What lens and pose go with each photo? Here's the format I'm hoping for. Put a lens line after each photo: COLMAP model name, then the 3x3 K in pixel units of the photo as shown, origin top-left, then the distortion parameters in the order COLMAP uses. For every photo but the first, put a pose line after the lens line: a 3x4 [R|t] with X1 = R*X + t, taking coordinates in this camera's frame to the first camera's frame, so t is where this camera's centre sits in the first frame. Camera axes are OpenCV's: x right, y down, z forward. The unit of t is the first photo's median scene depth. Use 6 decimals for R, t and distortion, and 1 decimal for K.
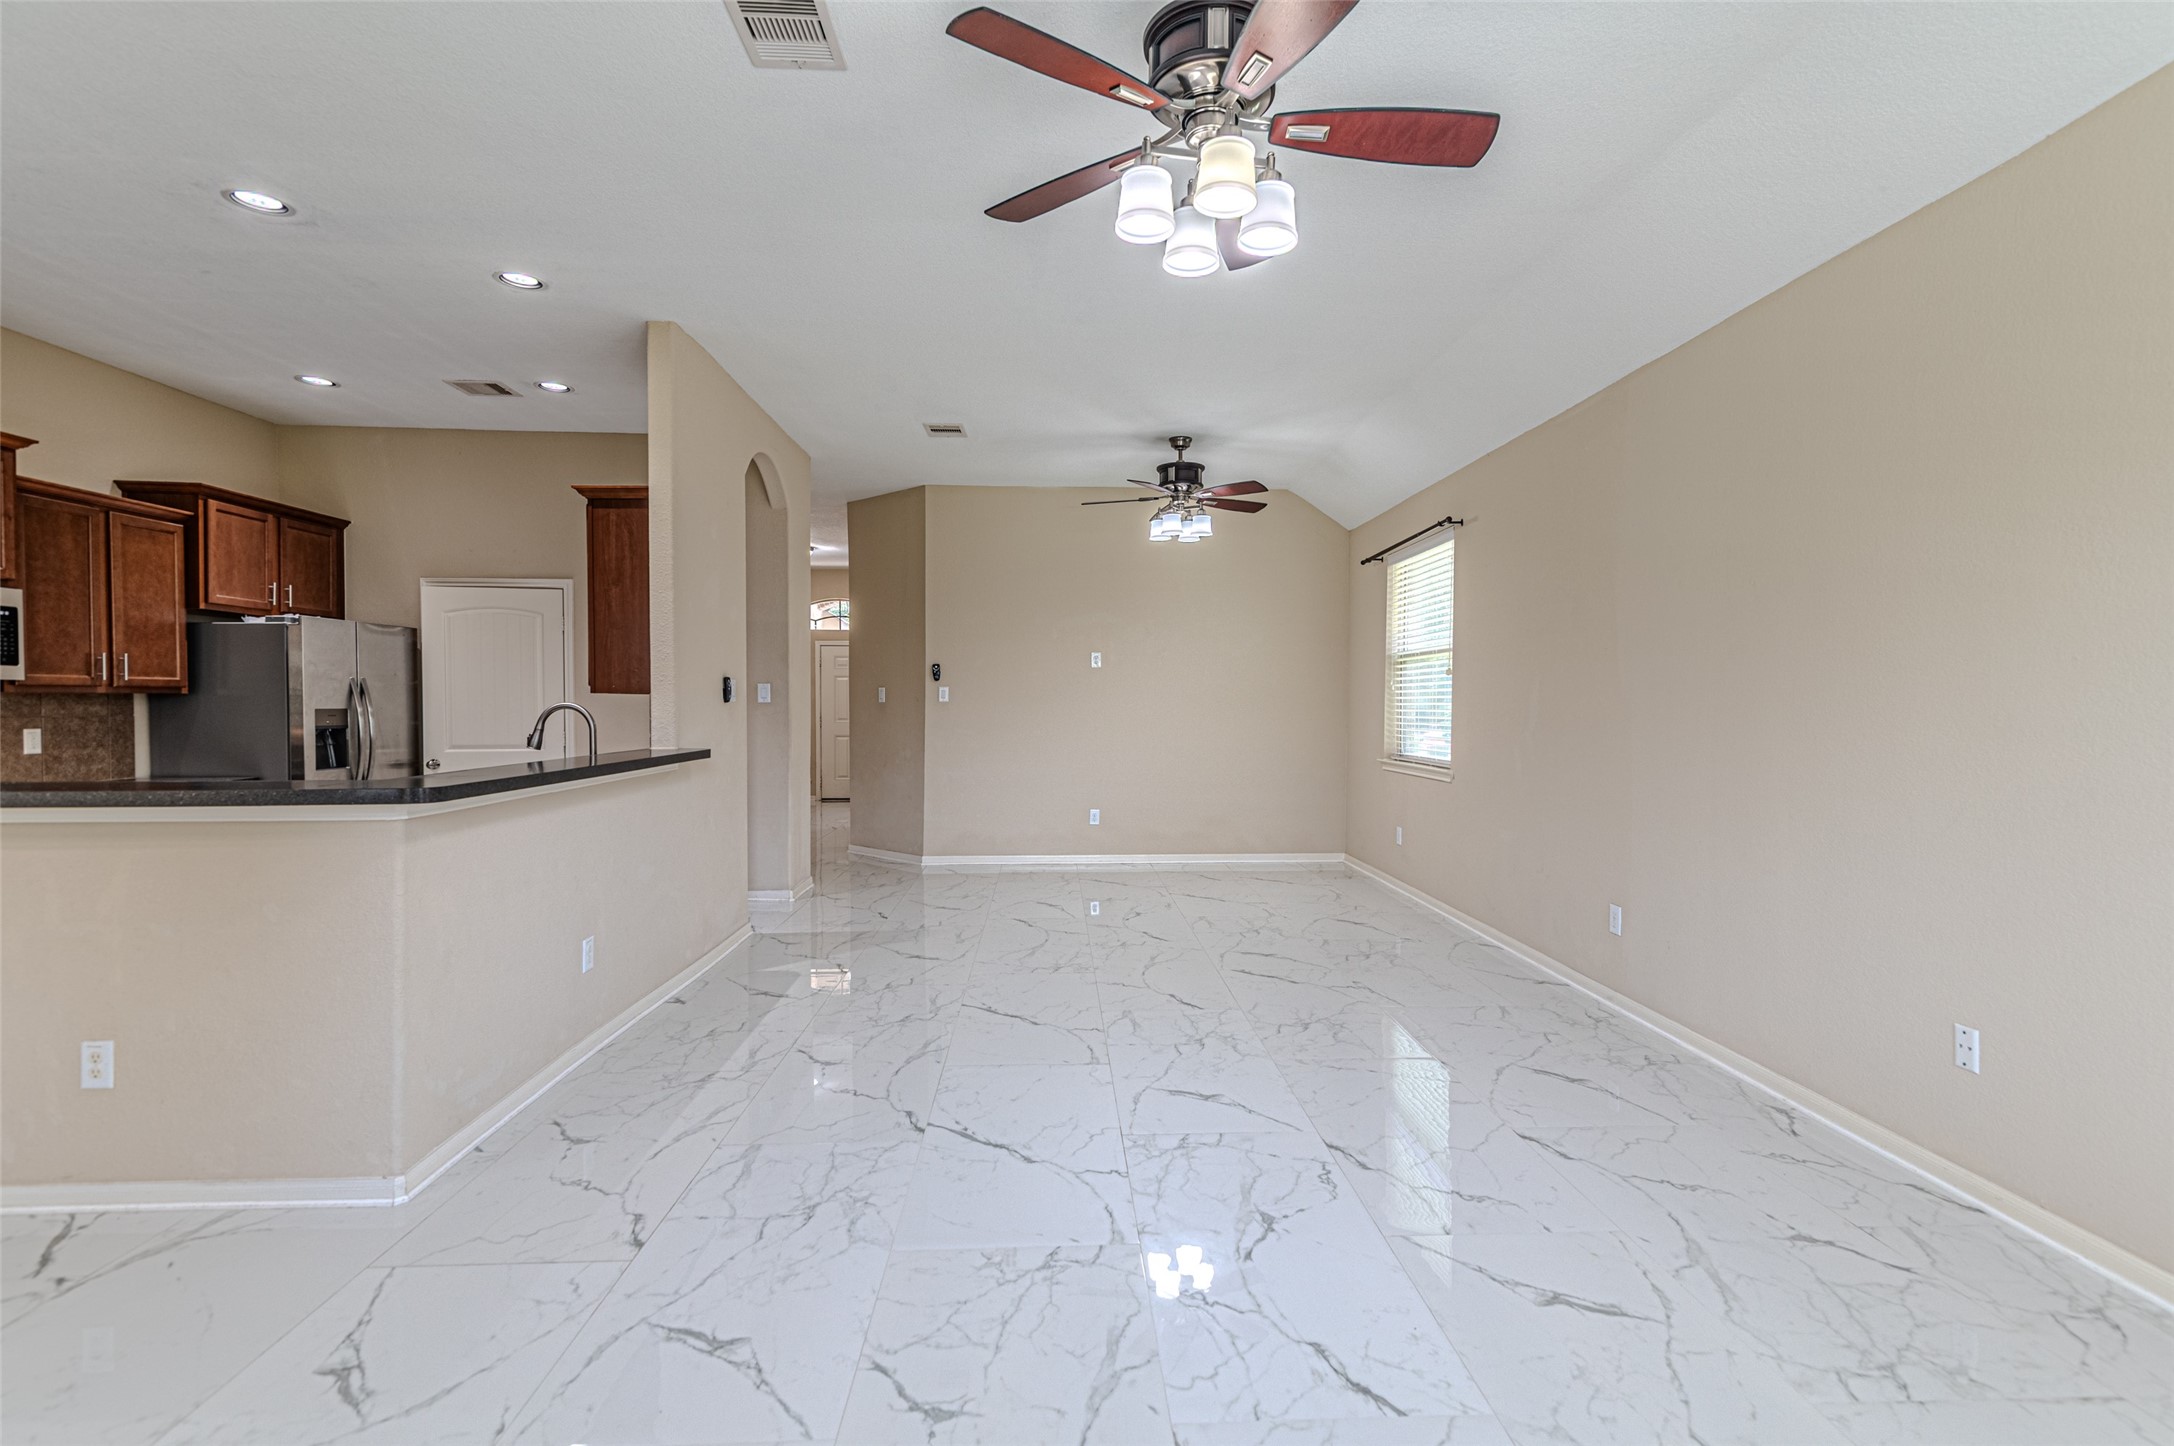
lens RADIAL K [[983.3, 0, 1101.4], [0, 983.3, 720.8], [0, 0, 1]] dist [0.010399, 0.000417]
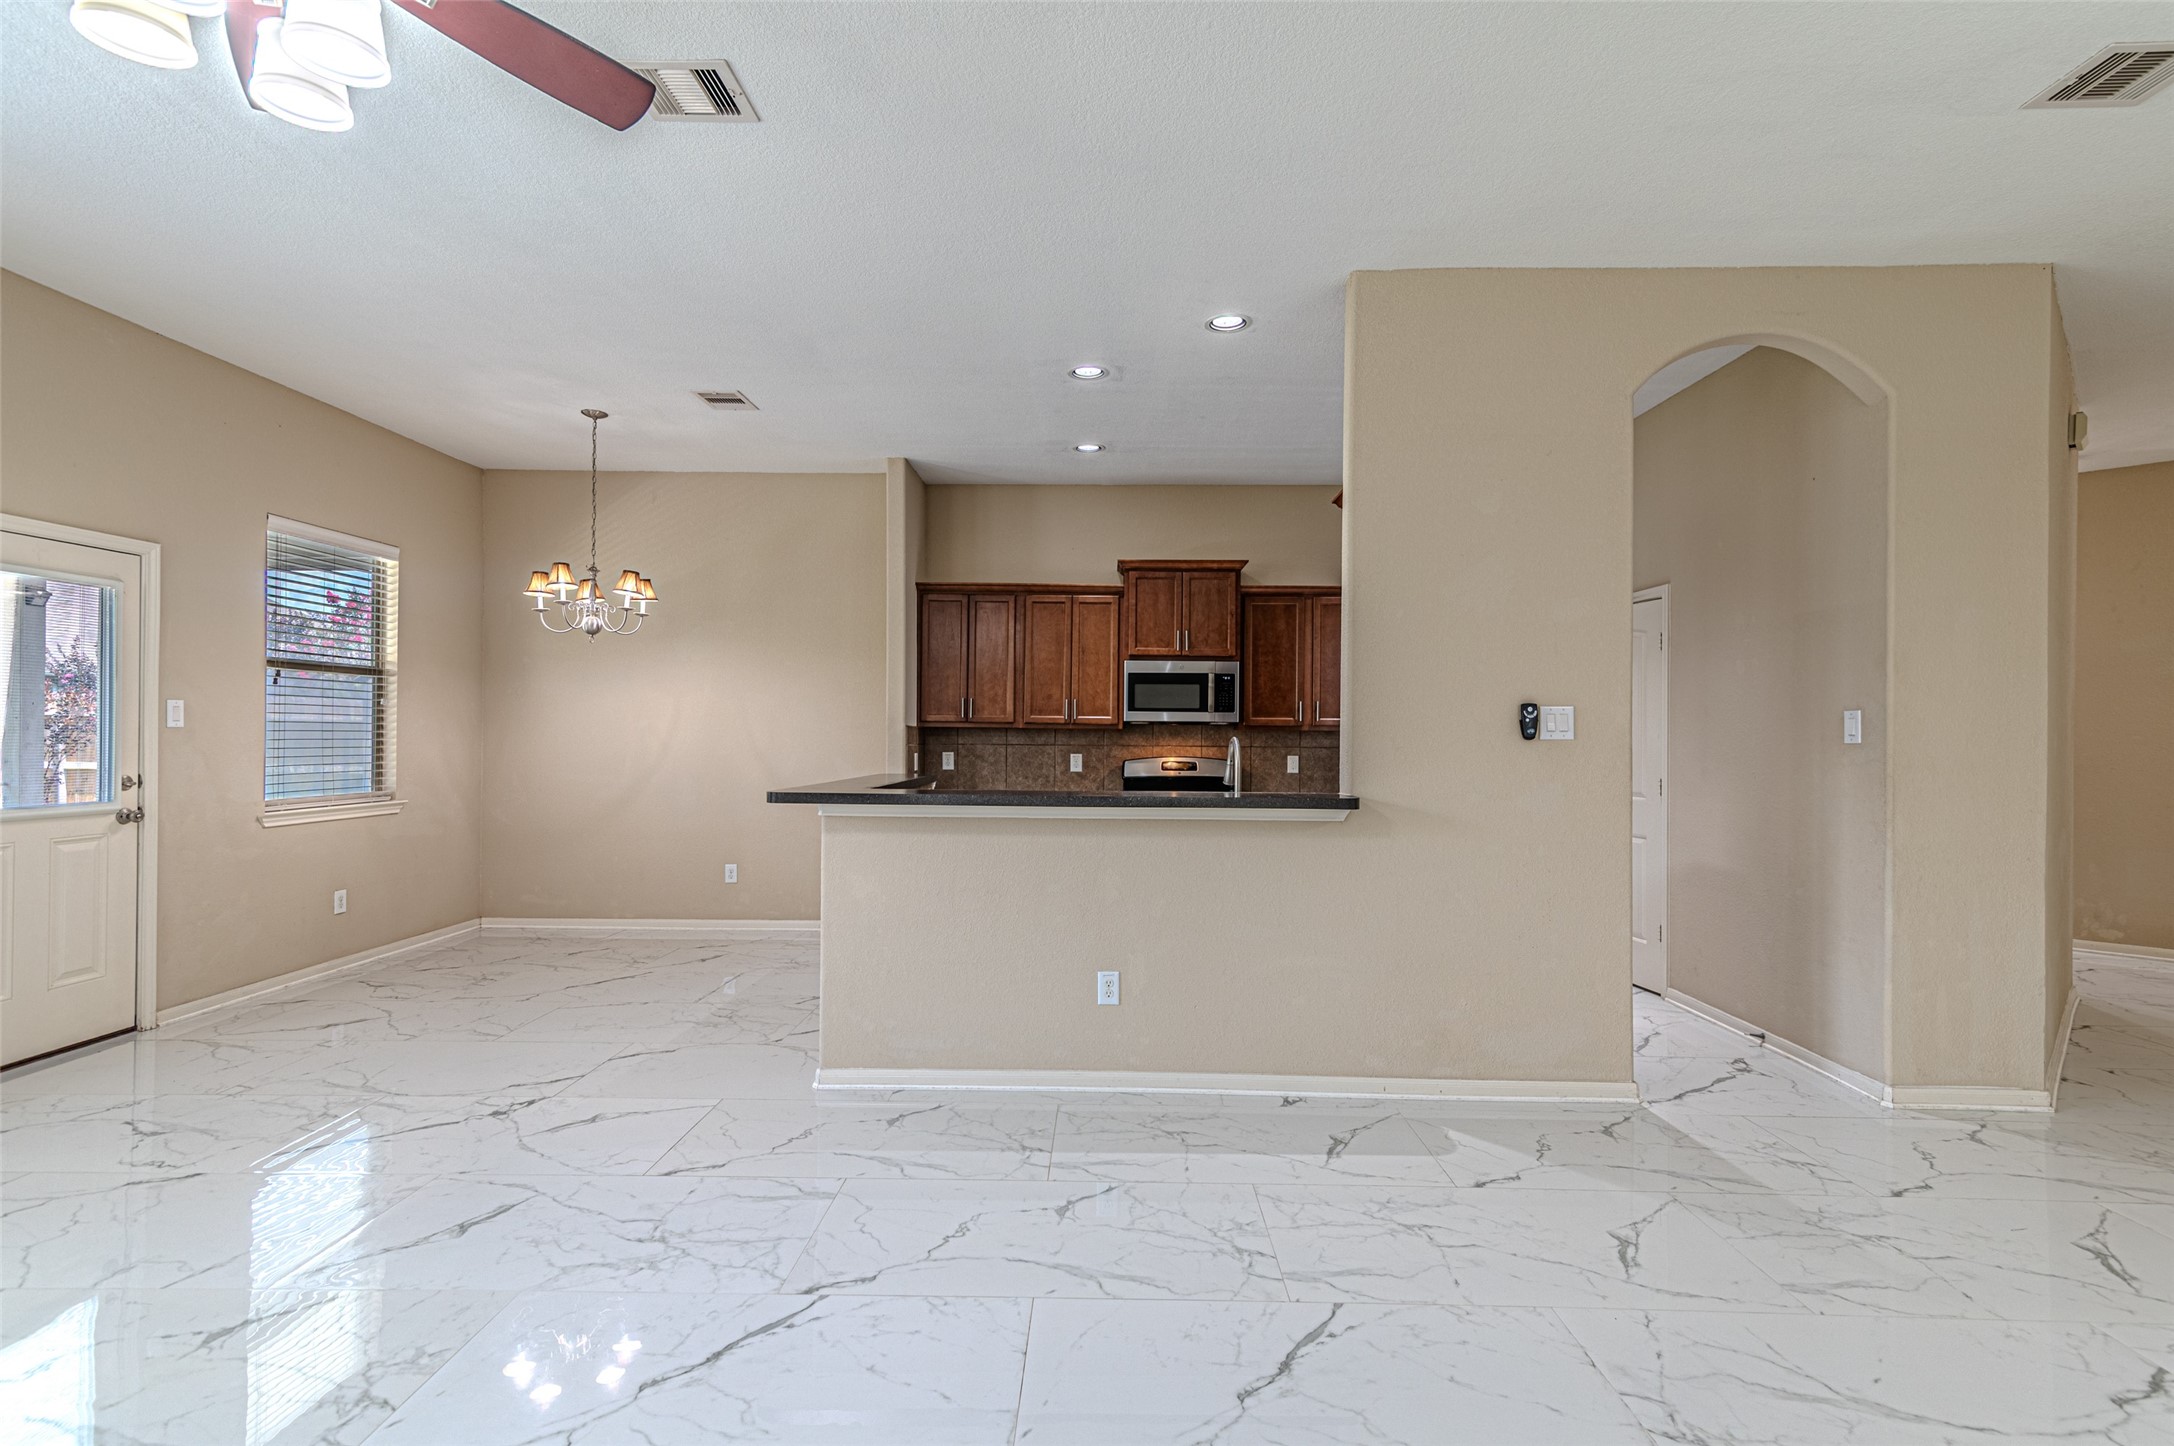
lens RADIAL K [[983.3, 0, 1099.4], [0, 983.3, 727.0], [0, 0, 1]] dist [0.010399, 0.000417]
pose [[-0.065298, -0.008393, -0.997831, 0.438180], [-0.028704, 0.999567, -0.006530, -0.019185], [0.997453, 0.028215, -0.065511, 0.966600]]
